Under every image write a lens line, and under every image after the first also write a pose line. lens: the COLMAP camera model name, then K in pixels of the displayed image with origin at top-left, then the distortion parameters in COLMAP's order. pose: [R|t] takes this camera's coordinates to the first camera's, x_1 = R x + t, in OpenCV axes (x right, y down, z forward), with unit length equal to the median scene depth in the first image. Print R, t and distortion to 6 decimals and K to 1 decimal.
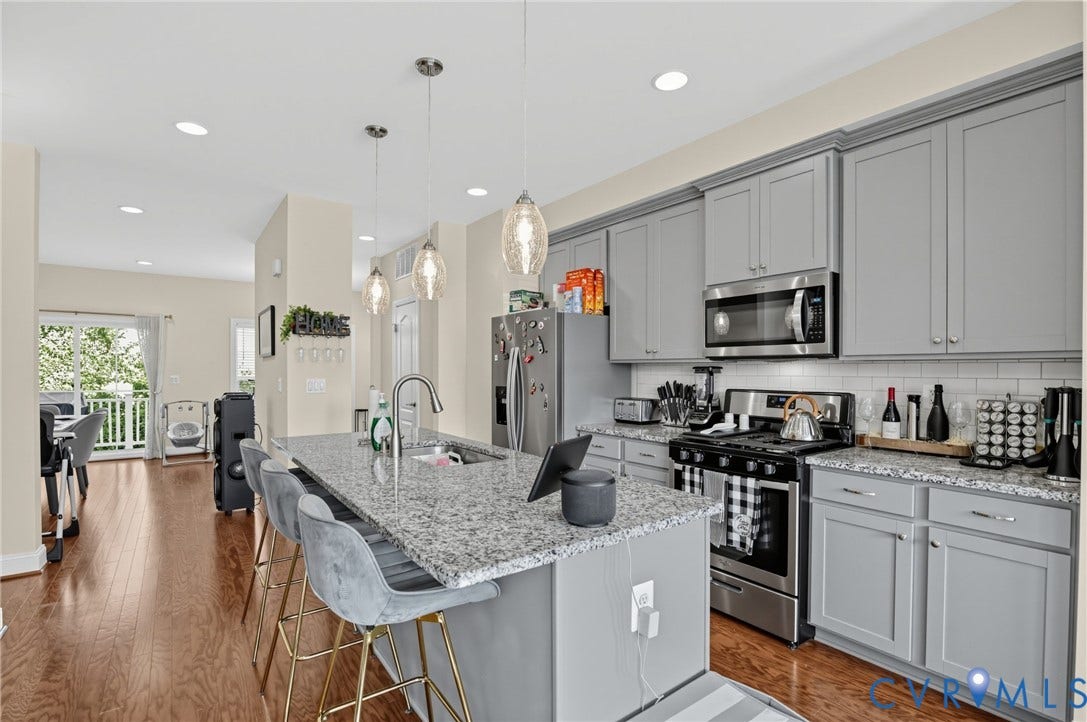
lens RADIAL K [[498.7, 0, 547.6], [0, 498.7, 367.2], [0, 0, 1]] dist [-0.013187, 0.000450]
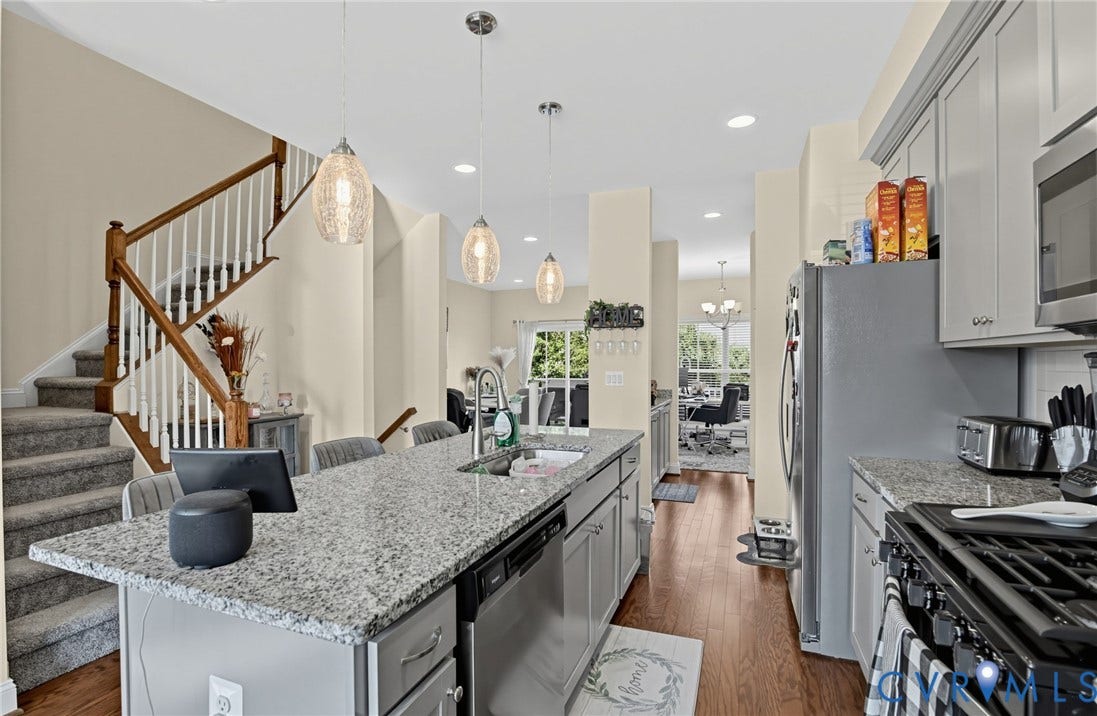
lens RADIAL K [[511.3, 0, 543.1], [0, 511.3, 360.7], [0, 0, 1]] dist [-0.021315, -0.000390]
pose [[0.532286, -0.005087, -0.846549, 0.453116], [0.004968, 0.999983, -0.002885, 0.005692], [0.846550, -0.002669, 0.532303, 0.459688]]
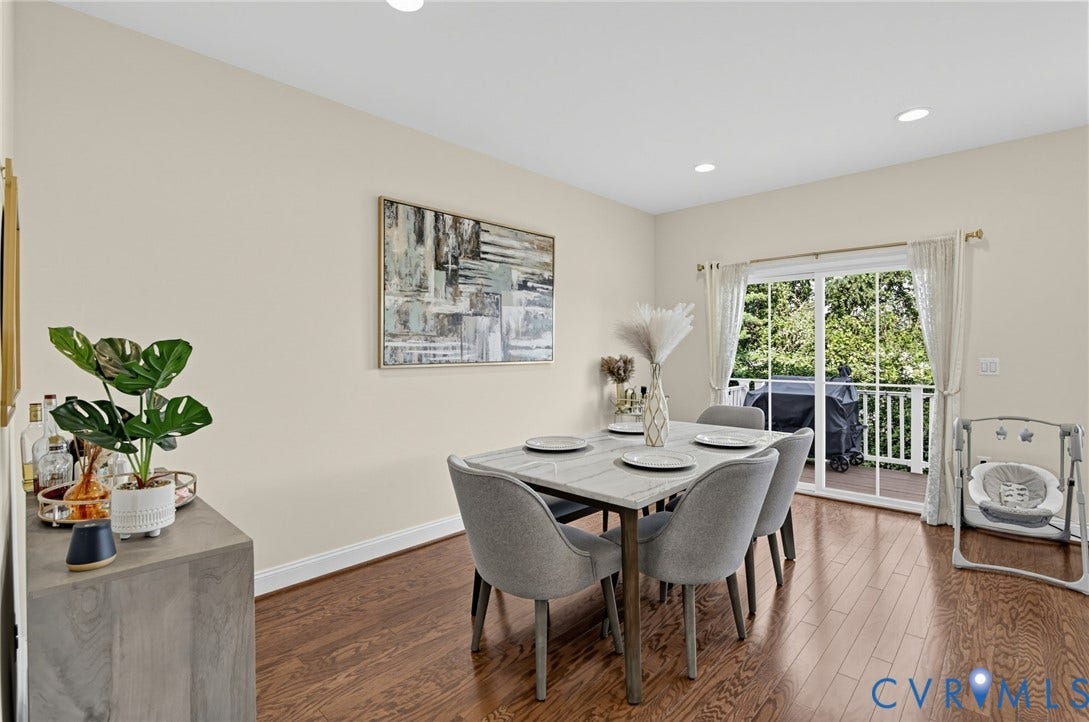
lens RADIAL K [[499.6, 0, 541.8], [0, 499.6, 355.9], [0, 0, 1]] dist [-0.013187, 0.000450]
pose [[0.167531, 0.006434, -0.985846, -0.914810], [0.012999, 0.999877, 0.008734, 0.014690], [0.985781, -0.014278, 0.167426, 1.271746]]
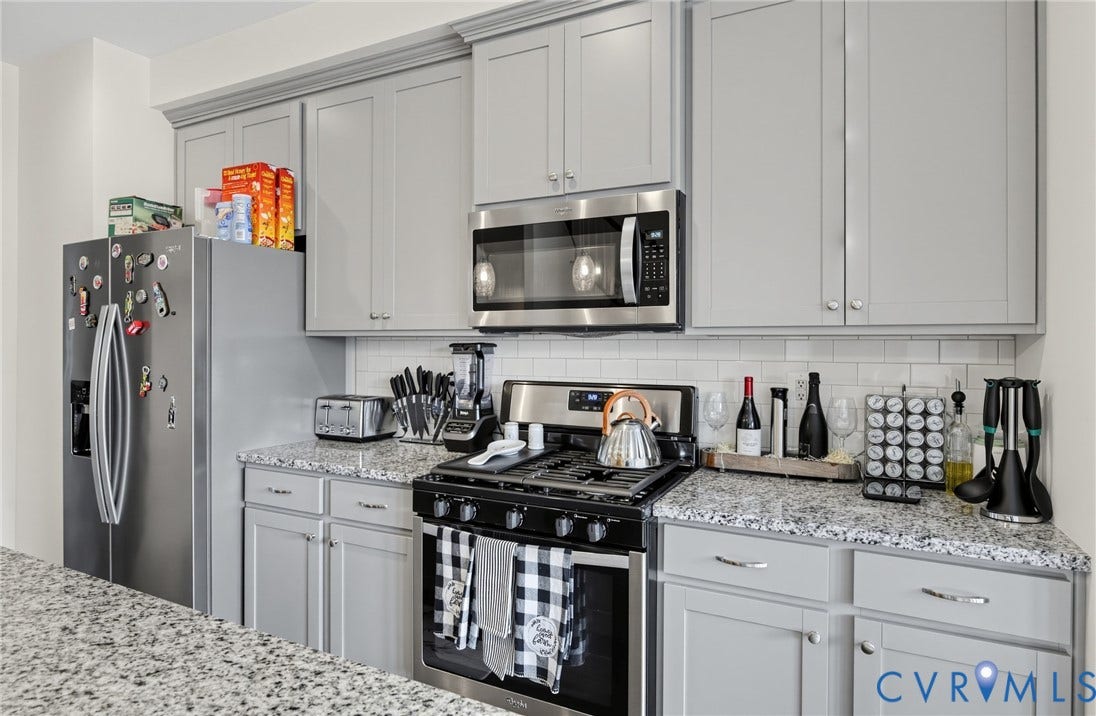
lens RADIAL K [[595.9, 0, 567.5], [0, 595.9, 346.0], [0, 0, 1]] dist [-0.024514, -0.001099]
pose [[0.880487, 0.002971, 0.474061, 0.085544], [-0.005092, 0.999982, 0.003191, -0.001315], [-0.474043, -0.005223, 0.880486, 0.337129]]
